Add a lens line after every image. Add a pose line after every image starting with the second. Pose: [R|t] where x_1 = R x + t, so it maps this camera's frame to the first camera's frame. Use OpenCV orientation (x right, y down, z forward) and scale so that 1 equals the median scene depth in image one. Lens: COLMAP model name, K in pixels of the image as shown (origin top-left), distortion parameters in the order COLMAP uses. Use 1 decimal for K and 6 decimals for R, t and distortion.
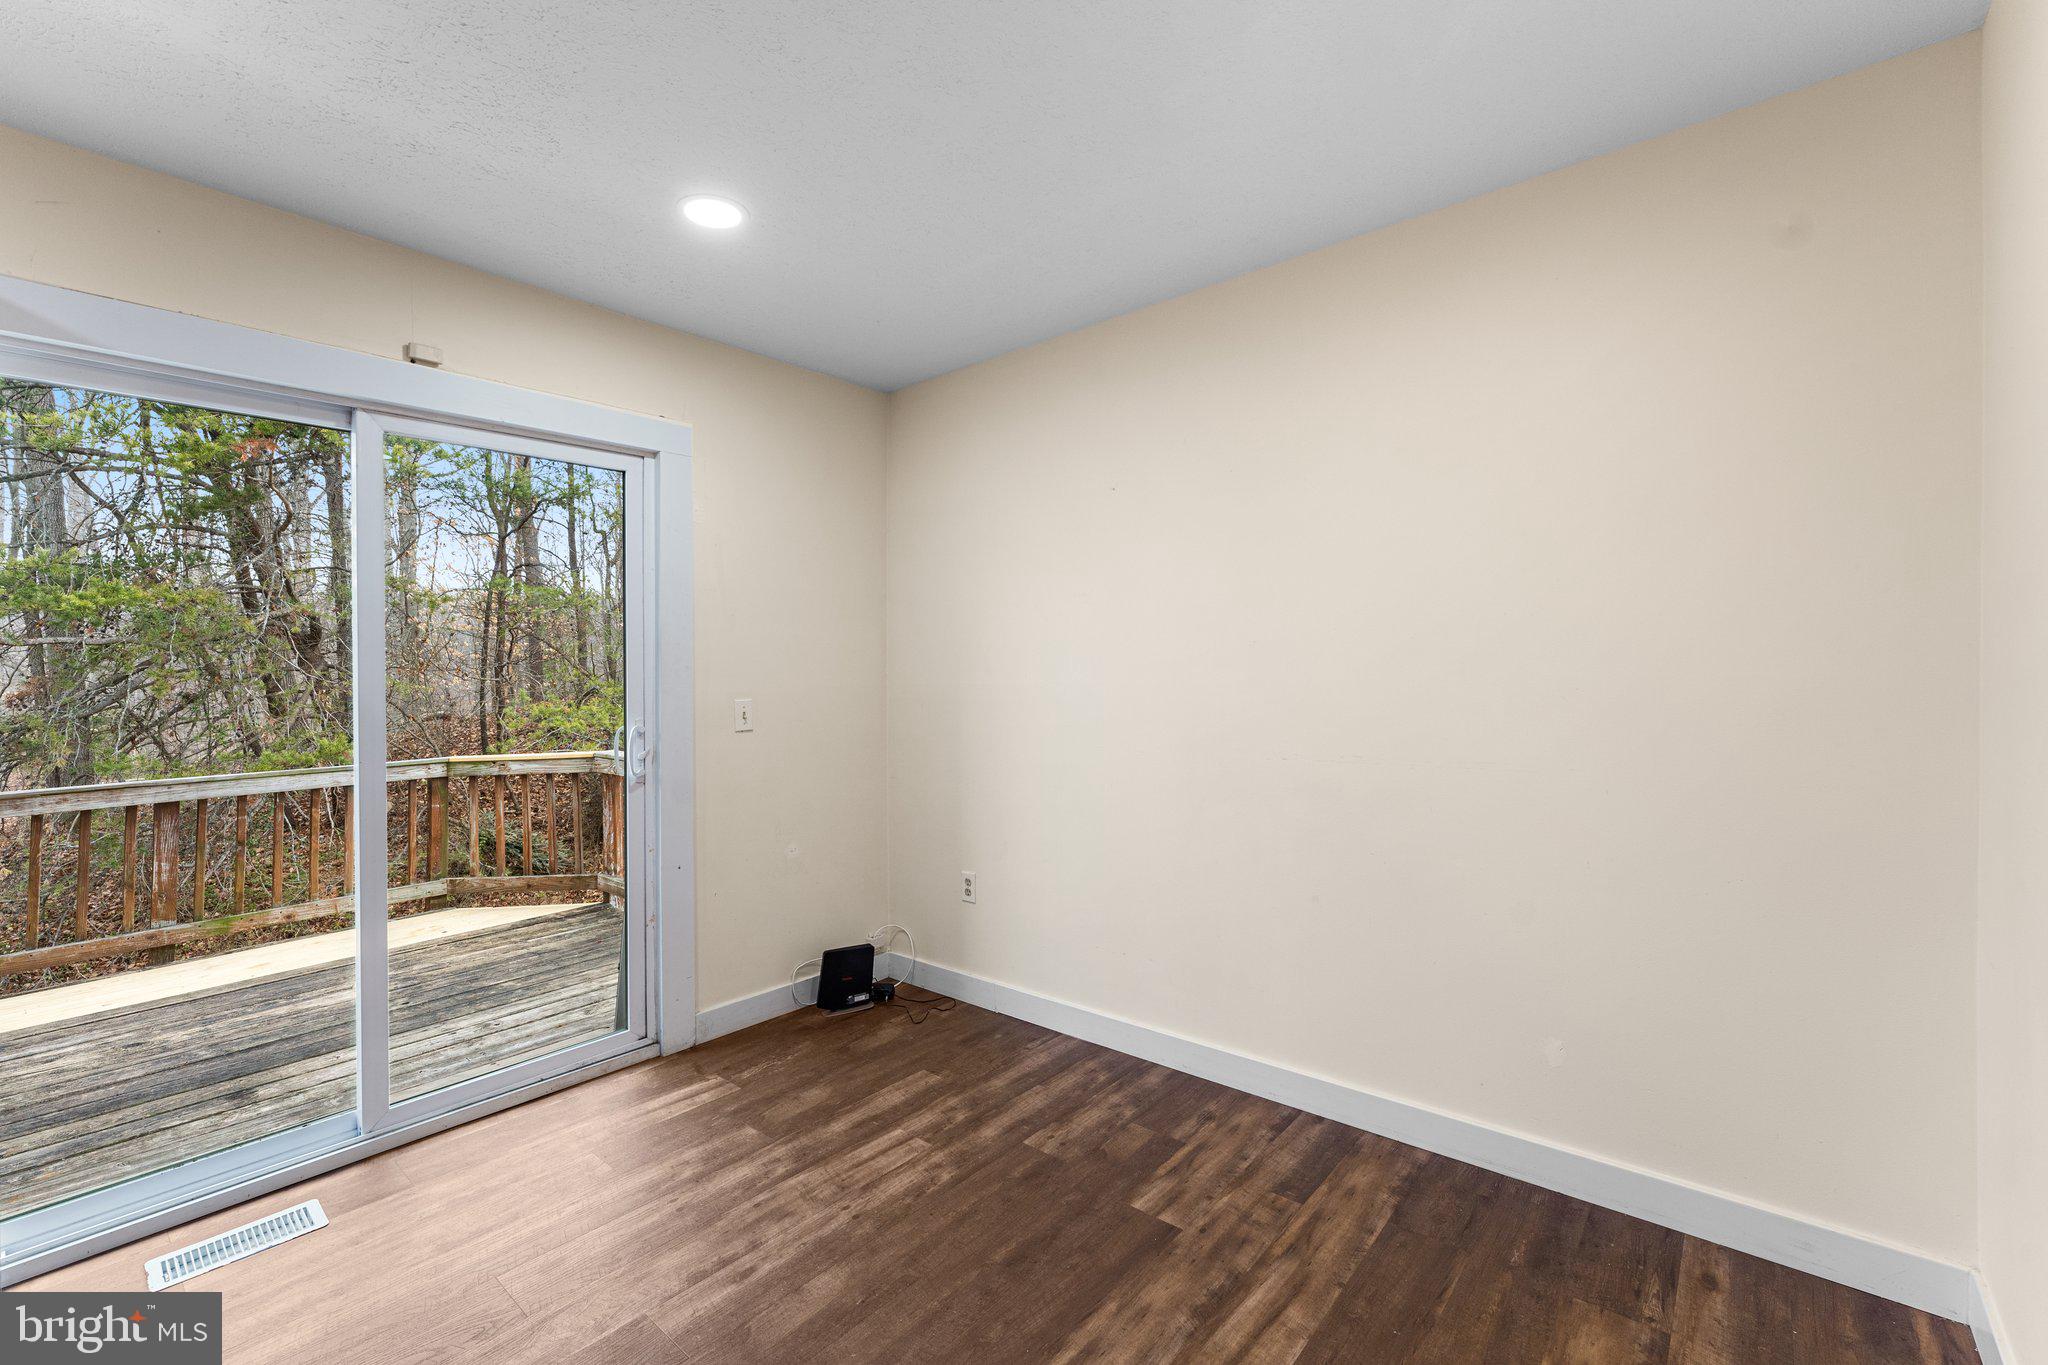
lens RADIAL K [[828.3, 0, 1022.4], [0, 828.3, 668.5], [0, 0, 1]] dist [-0.012385, 0.001016]
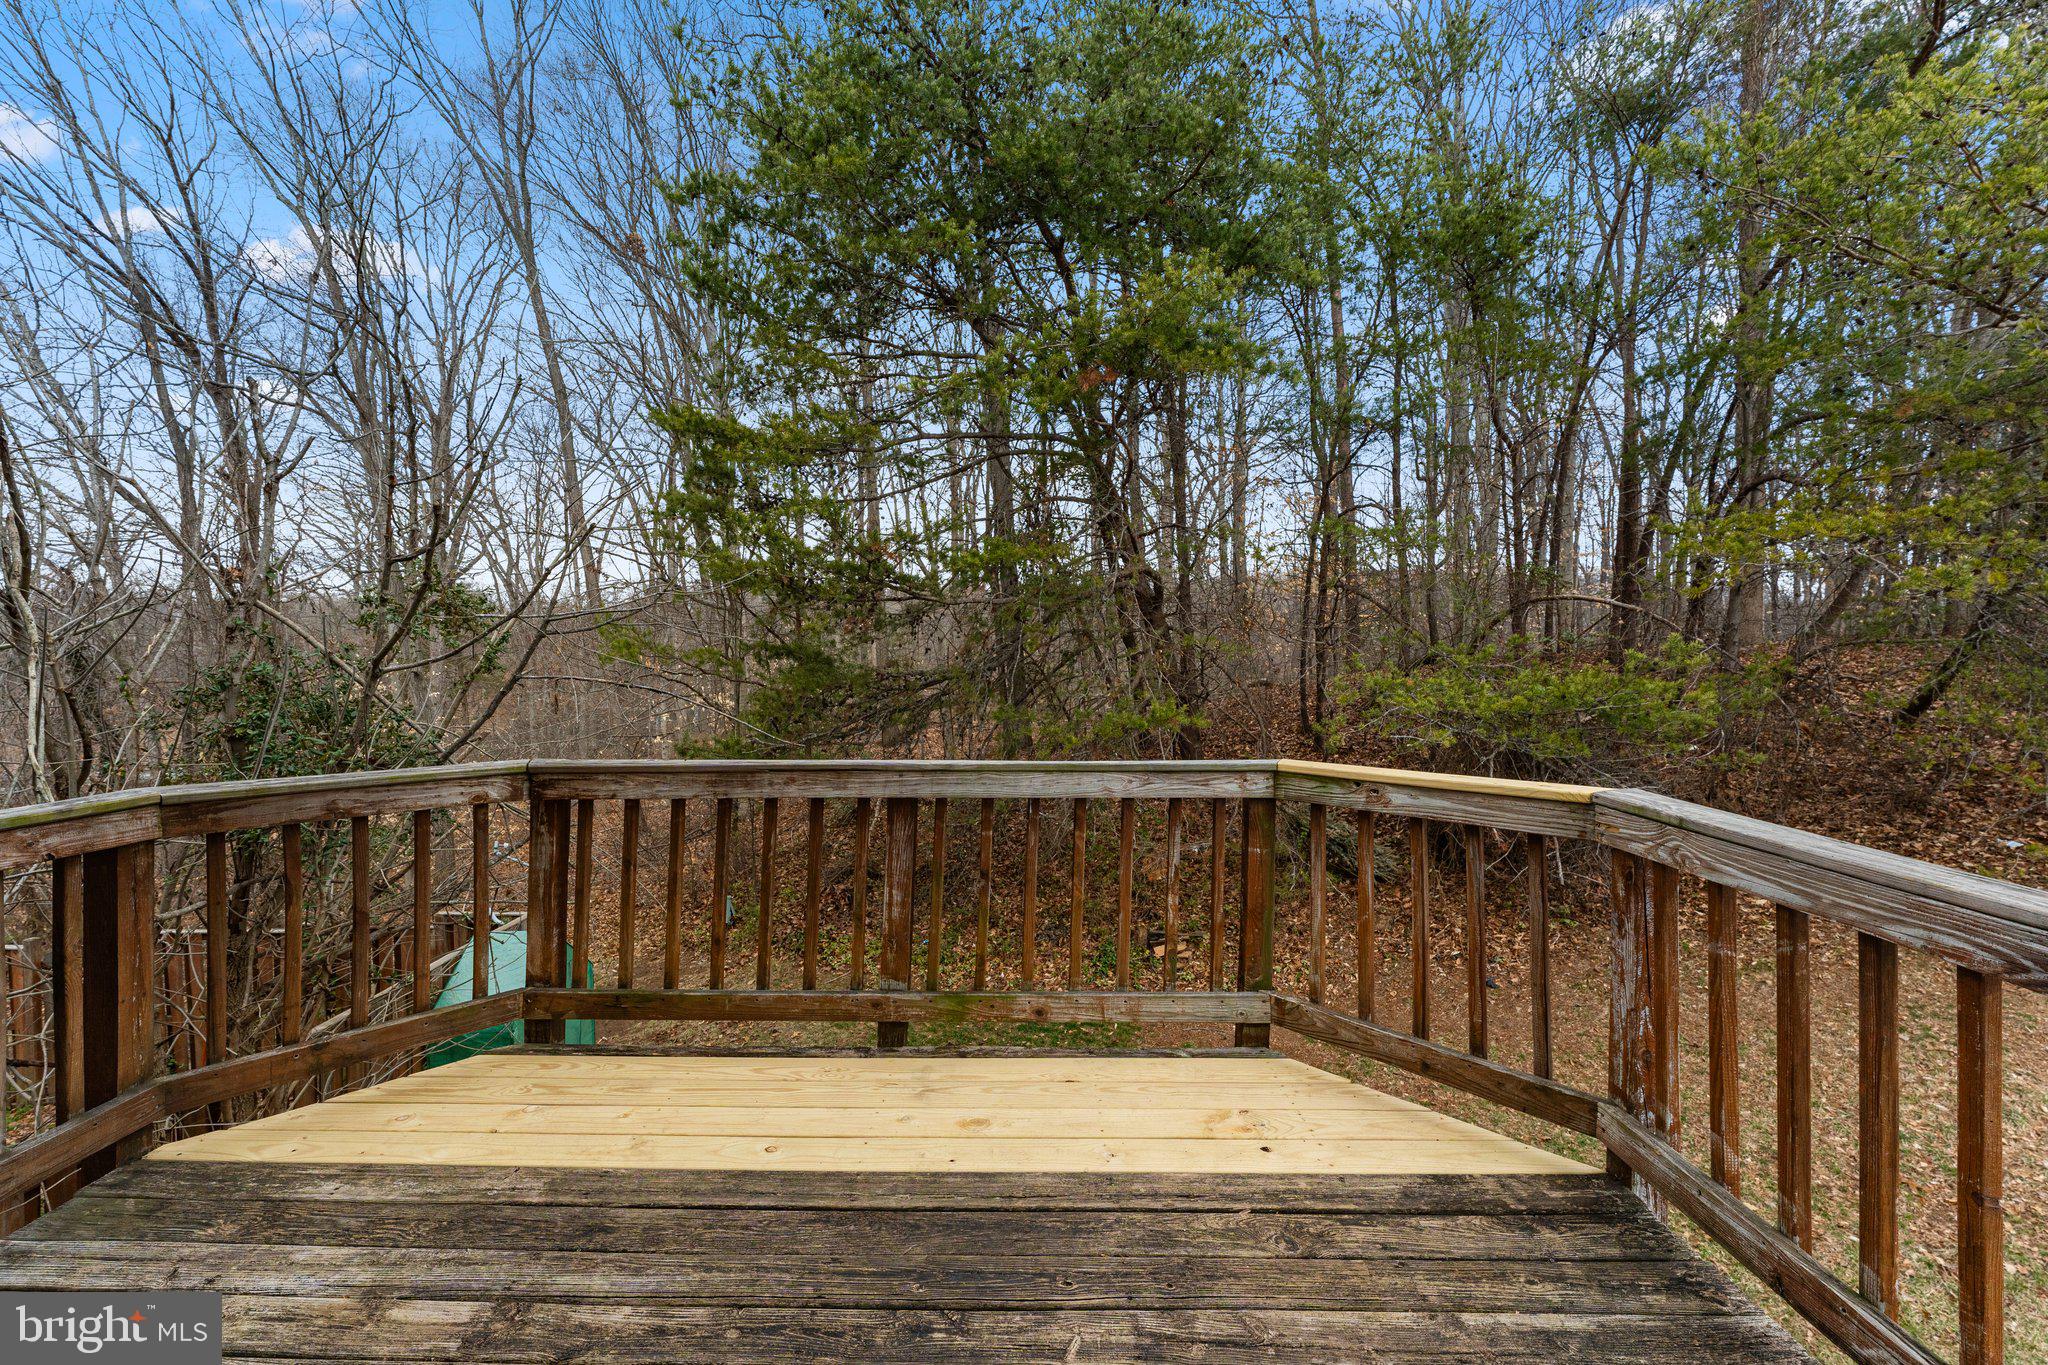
lens RADIAL K [[828.3, 0, 1043.7], [0, 828.3, 636.6], [0, 0, 1]] dist [-0.012385, 0.001016]
pose [[0.641976, 0.003979, -0.766714, -0.403108], [-0.010615, 0.999937, -0.003699, 0.031977], [0.766651, 0.010514, 0.641978, 0.567844]]
